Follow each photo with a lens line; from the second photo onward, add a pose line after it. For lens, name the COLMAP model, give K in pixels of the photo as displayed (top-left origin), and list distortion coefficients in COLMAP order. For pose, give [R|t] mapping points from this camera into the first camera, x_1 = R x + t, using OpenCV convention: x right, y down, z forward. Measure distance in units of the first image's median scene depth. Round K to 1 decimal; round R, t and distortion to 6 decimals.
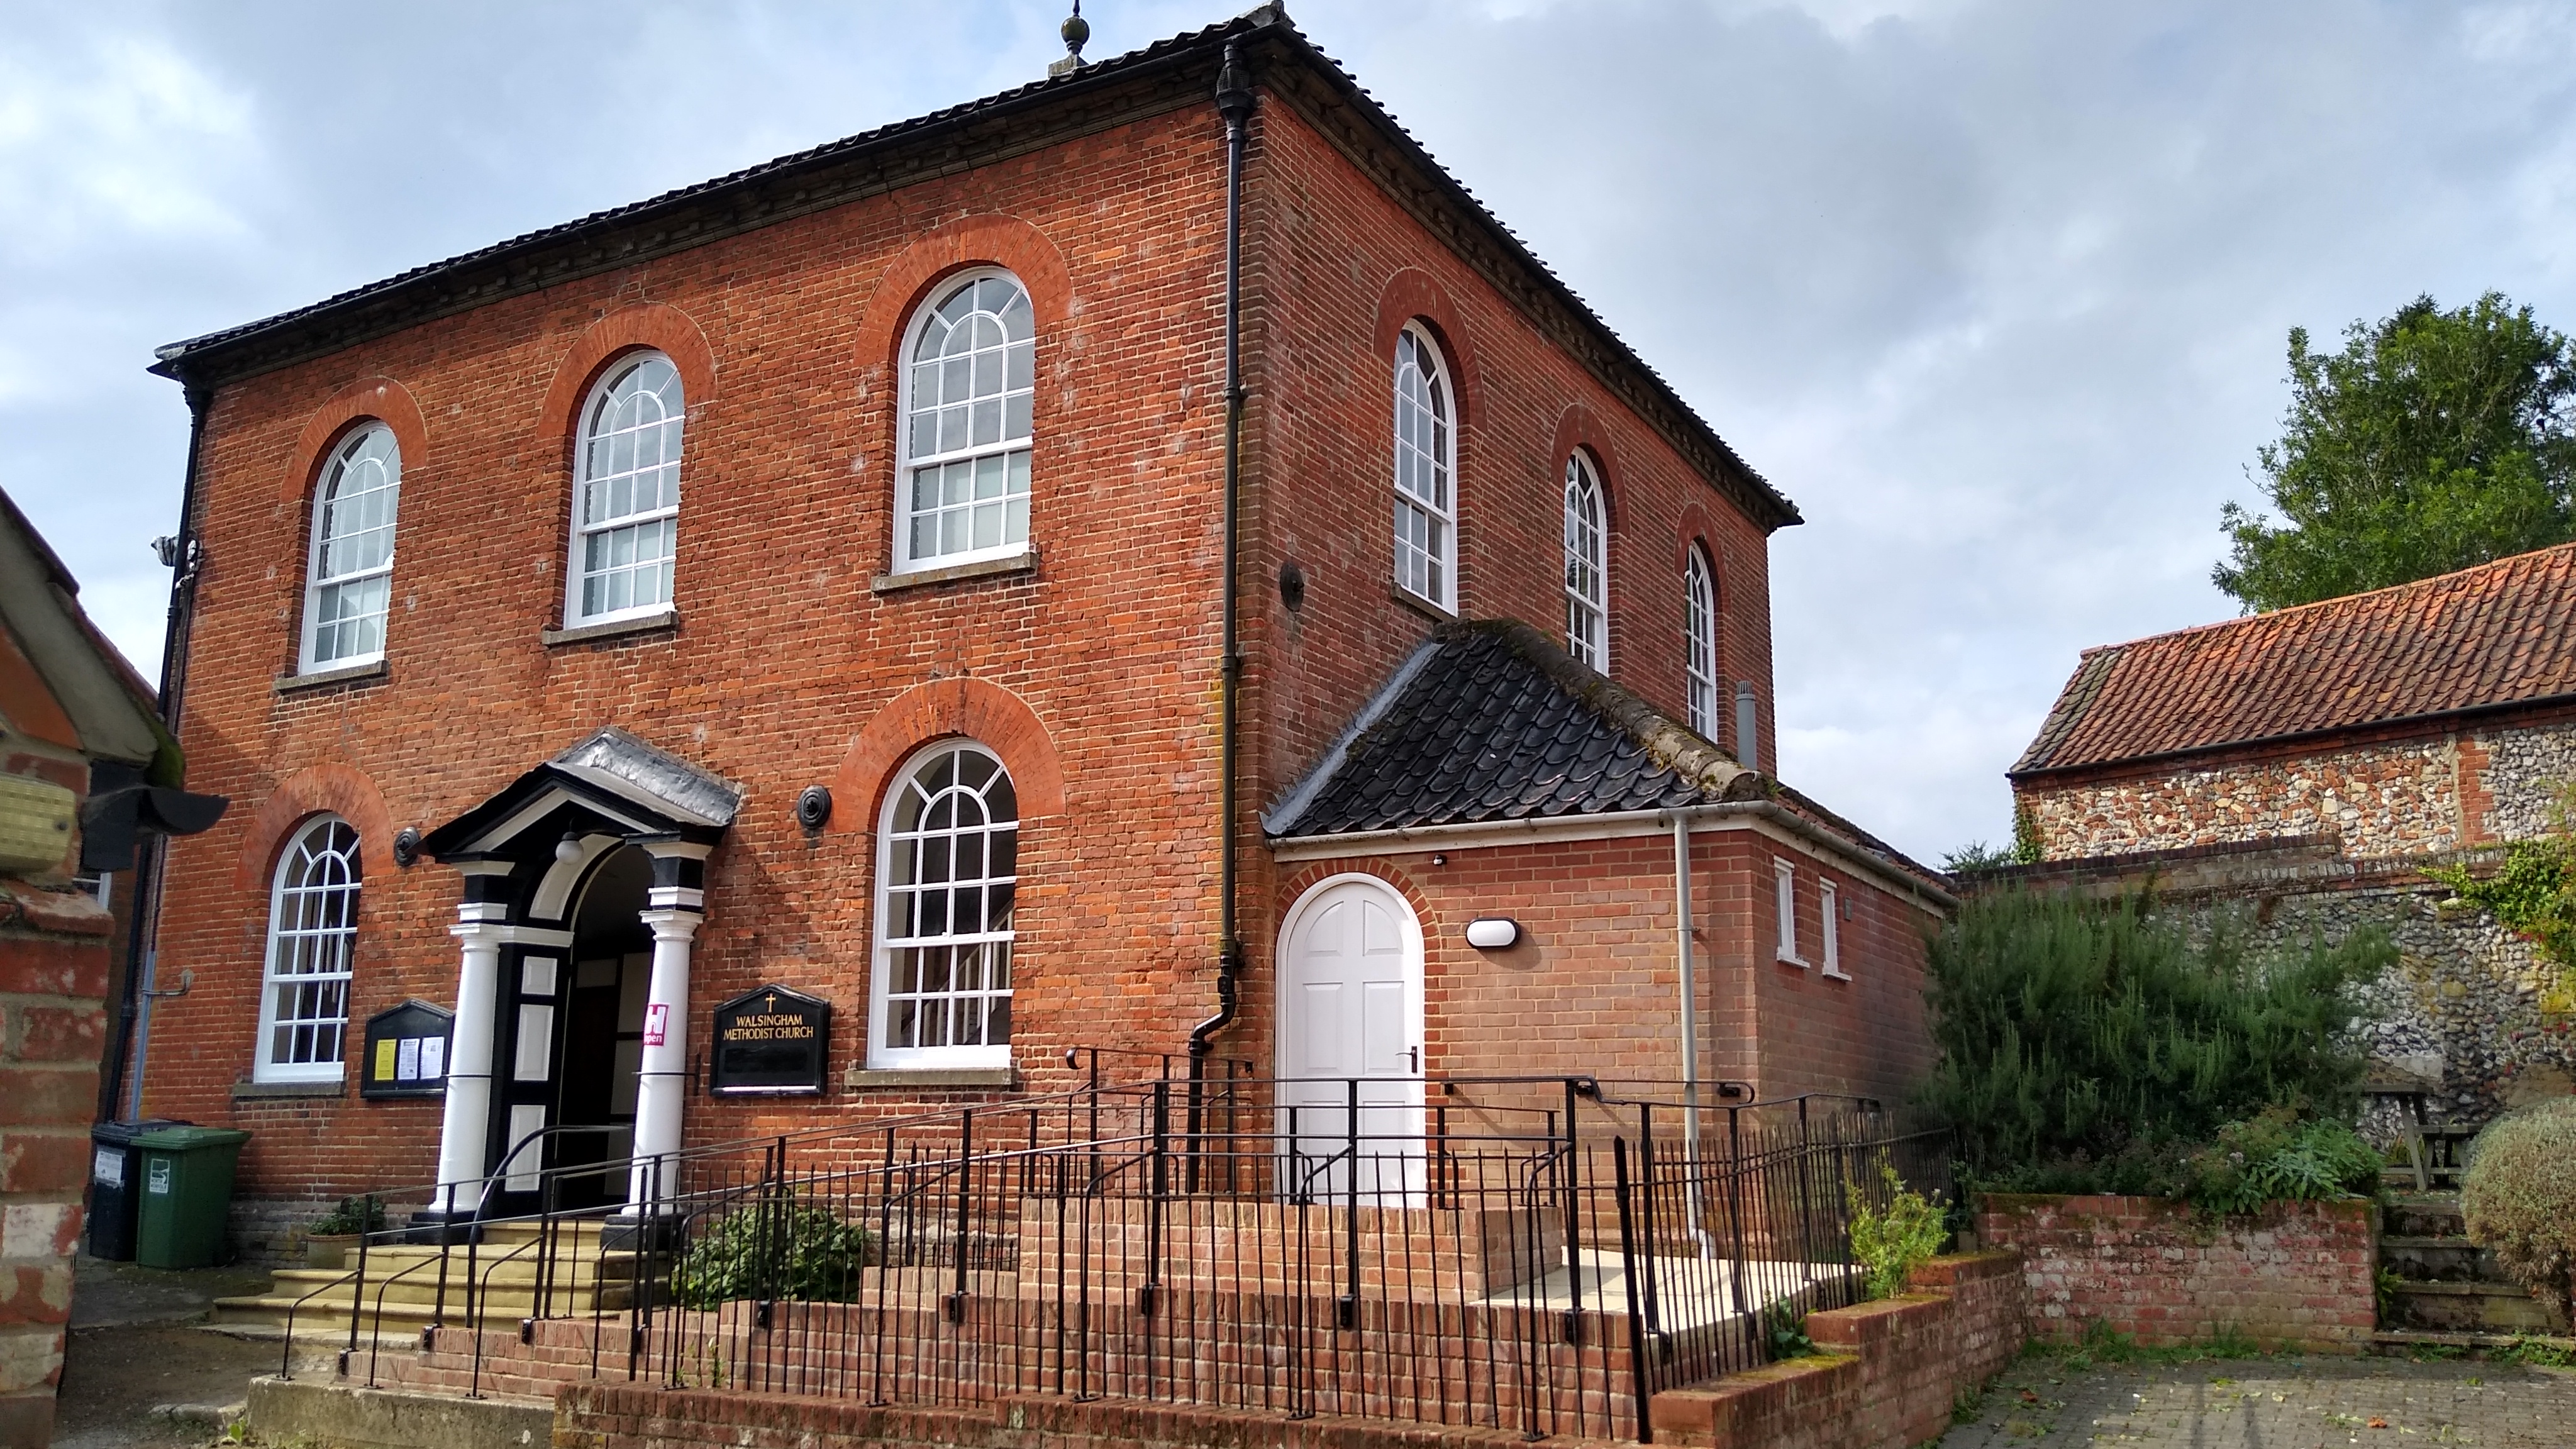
lens RADIAL K [[2037.6, 0, 1305.3], [0, 2037.6, 739.1], [0, 0, 1]] dist [0.089520, -0.159900]
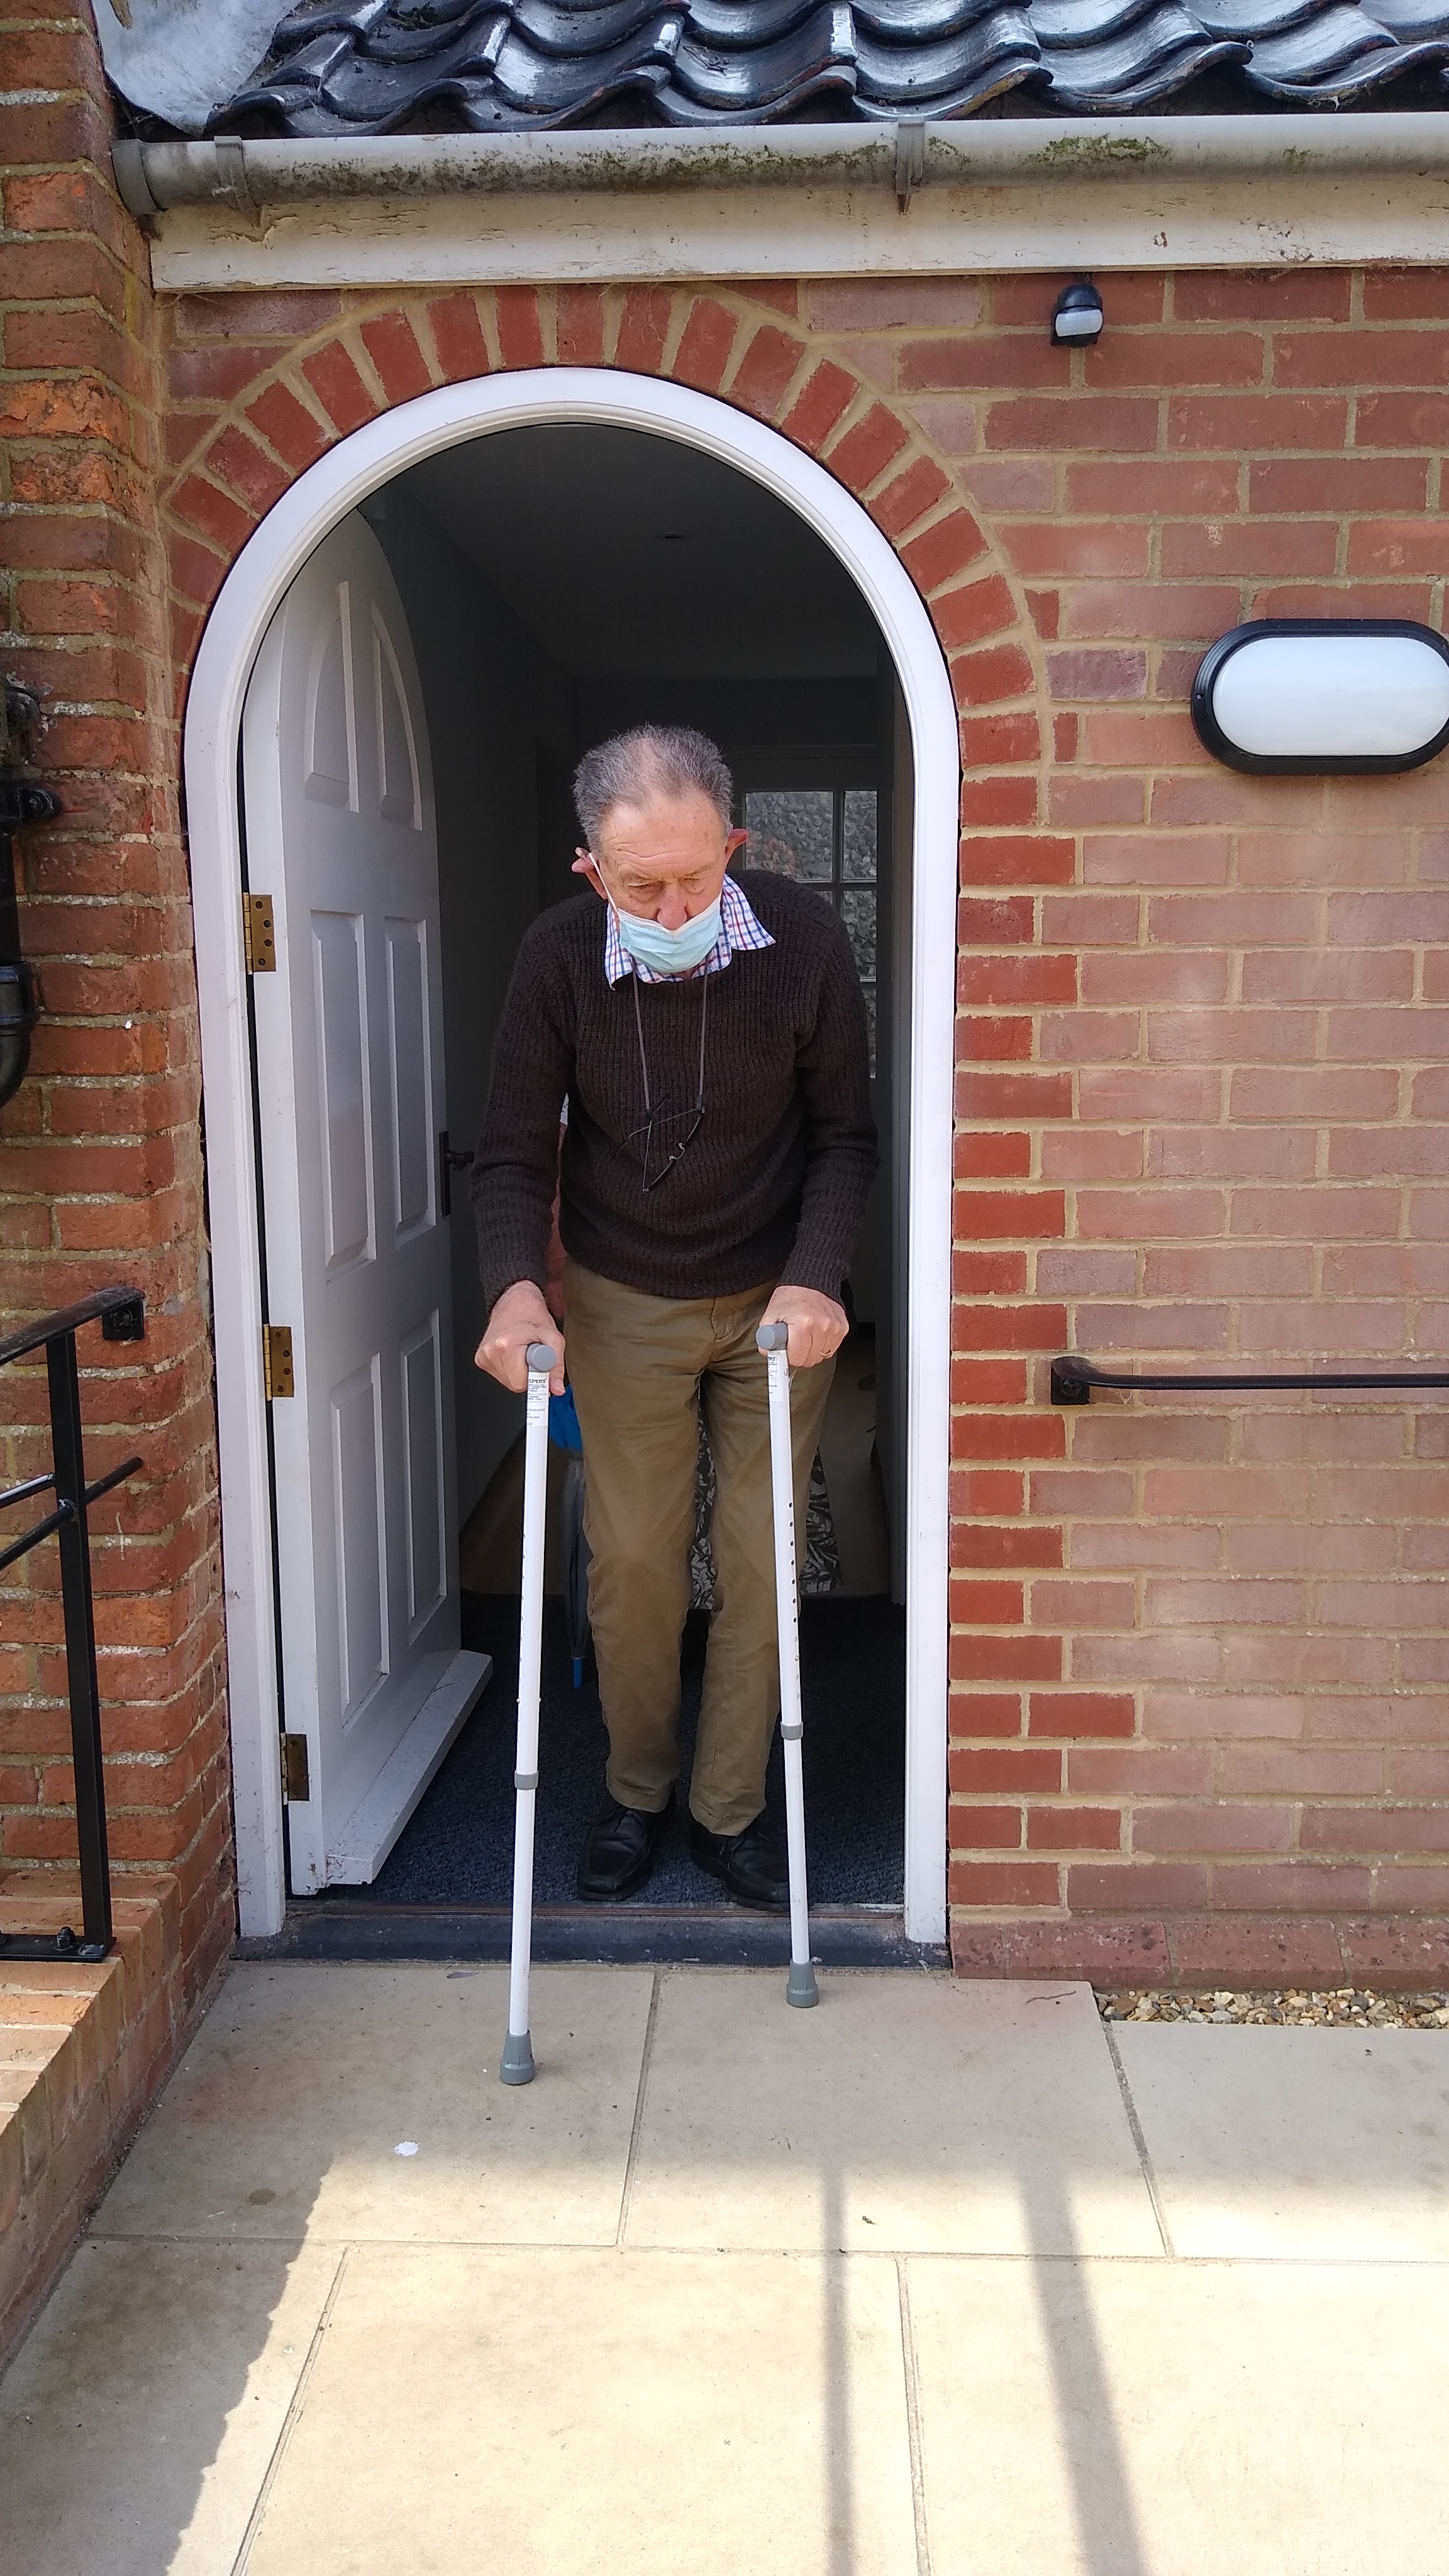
lens RADIAL K [[2037.6, 0, 724.5], [0, 2037.6, 1288.0], [0, 0, 1]] dist [0.089520, -0.159900]
pose [[0.885090, -0.089413, 0.456750, -0.068285], [-0.073974, 0.941872, 0.327728, 0.084658], [-0.459503, -0.323856, 0.827027, 0.800608]]
